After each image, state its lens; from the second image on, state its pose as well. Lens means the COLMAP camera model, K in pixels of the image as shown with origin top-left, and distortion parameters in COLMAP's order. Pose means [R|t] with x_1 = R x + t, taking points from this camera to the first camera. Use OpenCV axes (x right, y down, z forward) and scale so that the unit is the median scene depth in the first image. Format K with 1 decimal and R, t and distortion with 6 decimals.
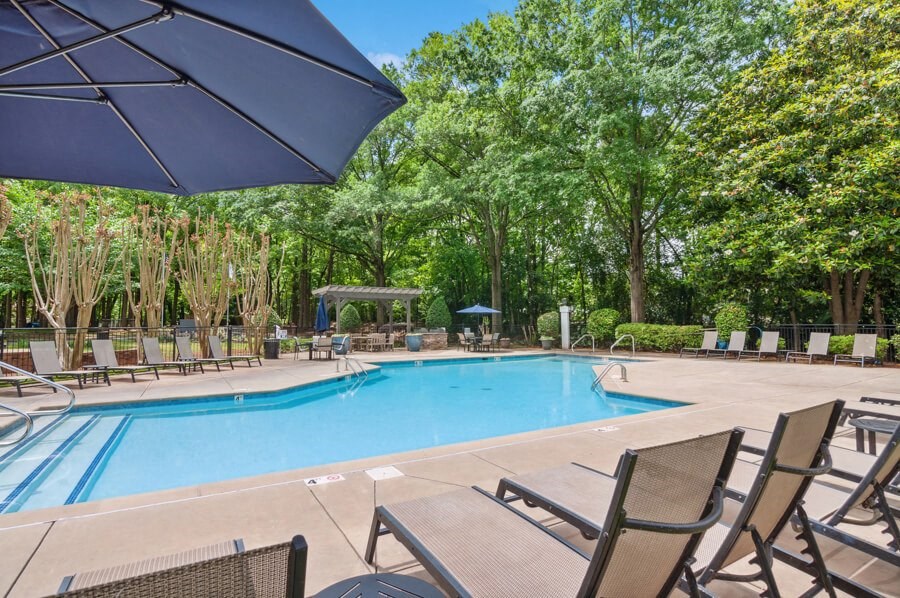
lens RADIAL K [[441.8, 0, 448.0], [0, 441.8, 300.6], [0, 0, 1]] dist [-0.005055, -0.002853]
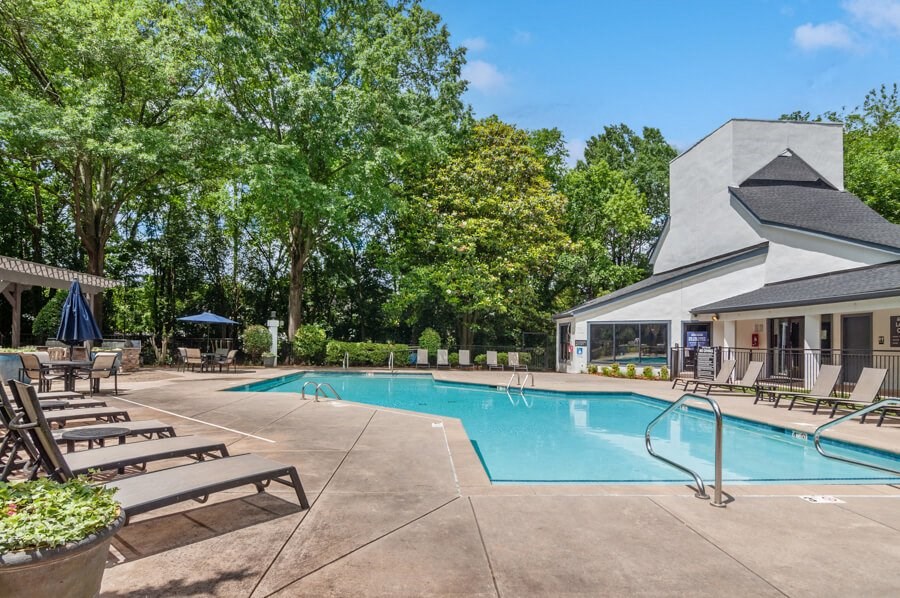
lens RADIAL K [[467.3, 0, 443.9], [0, 467.3, 344.2], [0, 0, 1]] dist [-0.005425, -0.002661]
pose [[0.462103, 0.018961, 0.886624, -0.641669], [-0.075485, 0.996984, 0.018021, 0.027402], [-0.883608, -0.075254, 0.462140, 0.344281]]
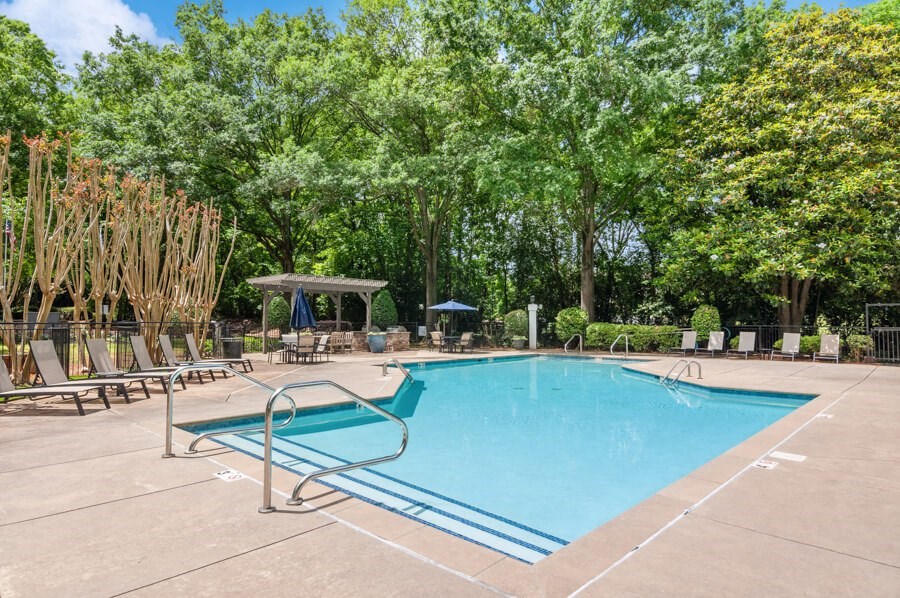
lens RADIAL K [[510.8, 0, 451.1], [0, 510.8, 302.8], [0, 0, 1]] dist [-0.000935, 0.001512]
pose [[0.959683, 0.021305, 0.280276, -0.311144], [-0.025774, 0.999593, 0.012267, 0.001893], [-0.279900, -0.018996, 0.959841, 0.001341]]
